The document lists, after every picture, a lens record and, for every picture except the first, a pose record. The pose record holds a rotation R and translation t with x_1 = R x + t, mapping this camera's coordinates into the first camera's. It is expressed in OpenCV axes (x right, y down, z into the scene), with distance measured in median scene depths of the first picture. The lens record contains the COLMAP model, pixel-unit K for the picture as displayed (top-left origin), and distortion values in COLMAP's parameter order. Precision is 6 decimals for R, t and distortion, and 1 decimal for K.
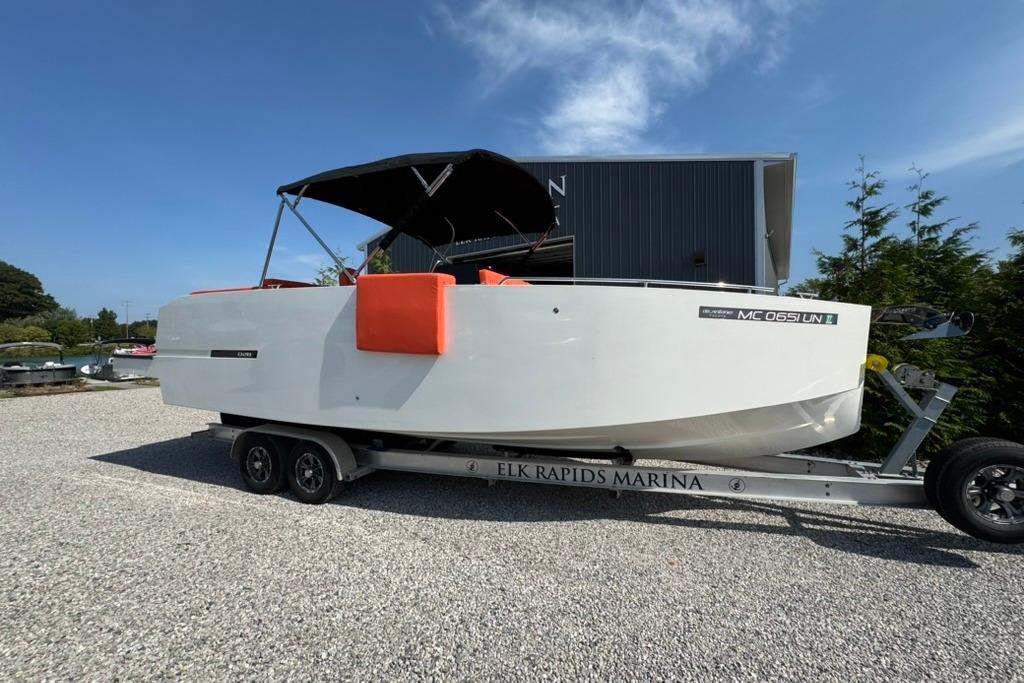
lens RADIAL K [[404.9, 0, 512.9], [0, 404.9, 343.9], [0, 0, 1]] dist [-0.003192, -0.000463]
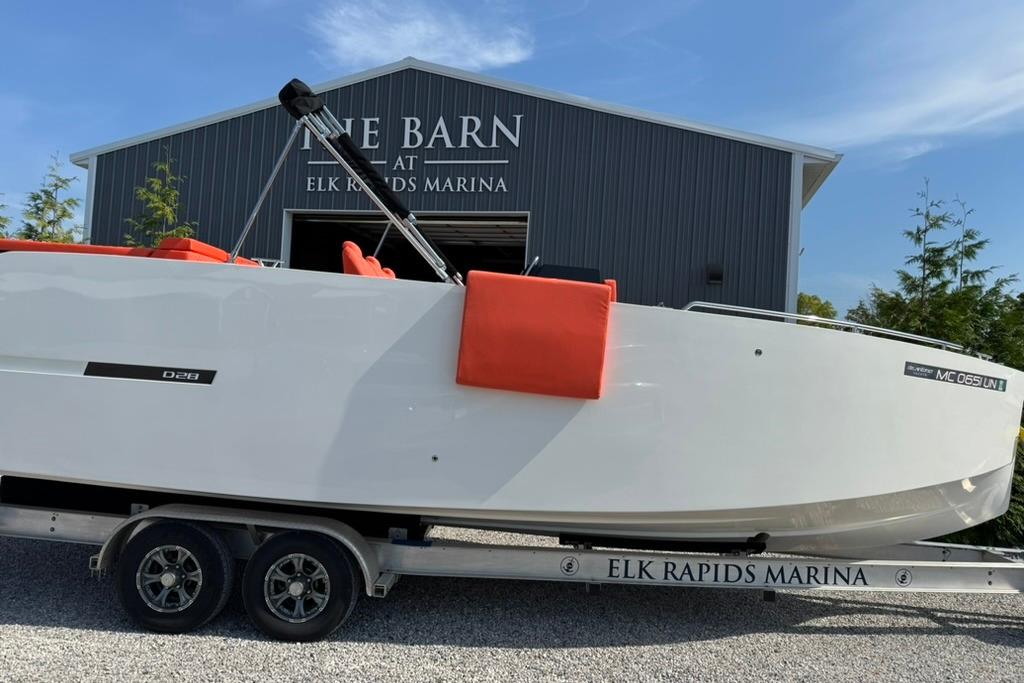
lens RADIAL K [[715.8, 0, 512.0], [0, 715.8, 341.5], [0, 0, 1]] dist [0.056641, -0.072185]
pose [[0.930598, 0.083307, 0.356437, -0.609601], [-0.067378, 0.996104, -0.056898, 0.005372], [-0.359789, 0.028933, 0.932585, -0.085713]]
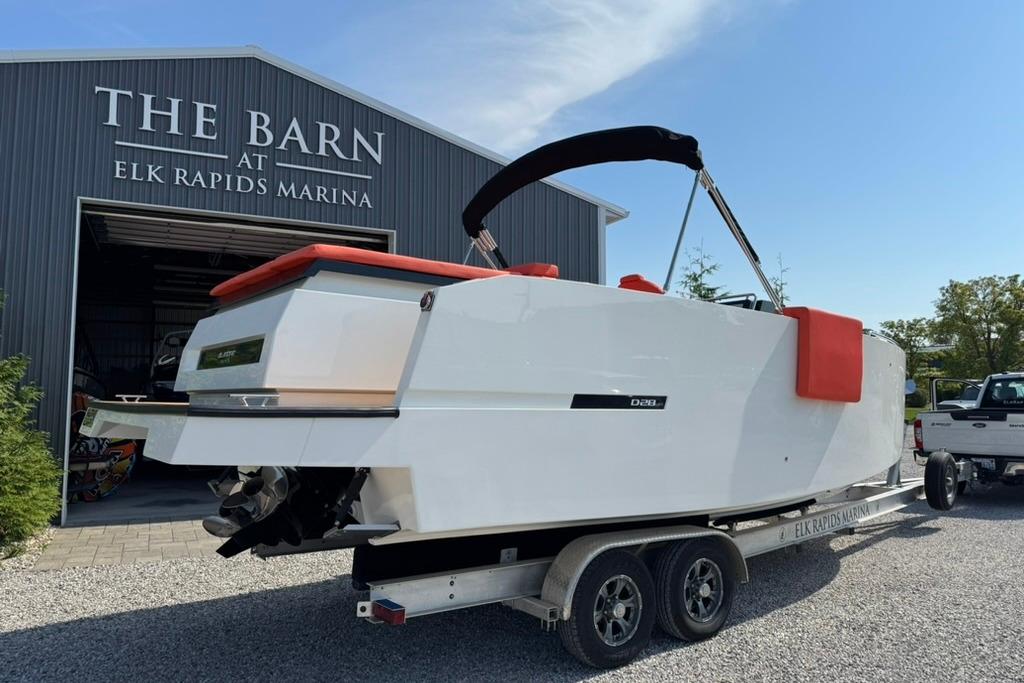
lens RADIAL K [[707.1, 0, 512.0], [0, 707.1, 341.5], [0, 0, 1]] dist [0.057144, -0.169742]
pose [[0.507652, 0.085435, 0.857315, -1.635193], [-0.000752, 0.995115, -0.098722, 0.039301], [-0.861562, 0.049472, 0.505237, 0.669073]]
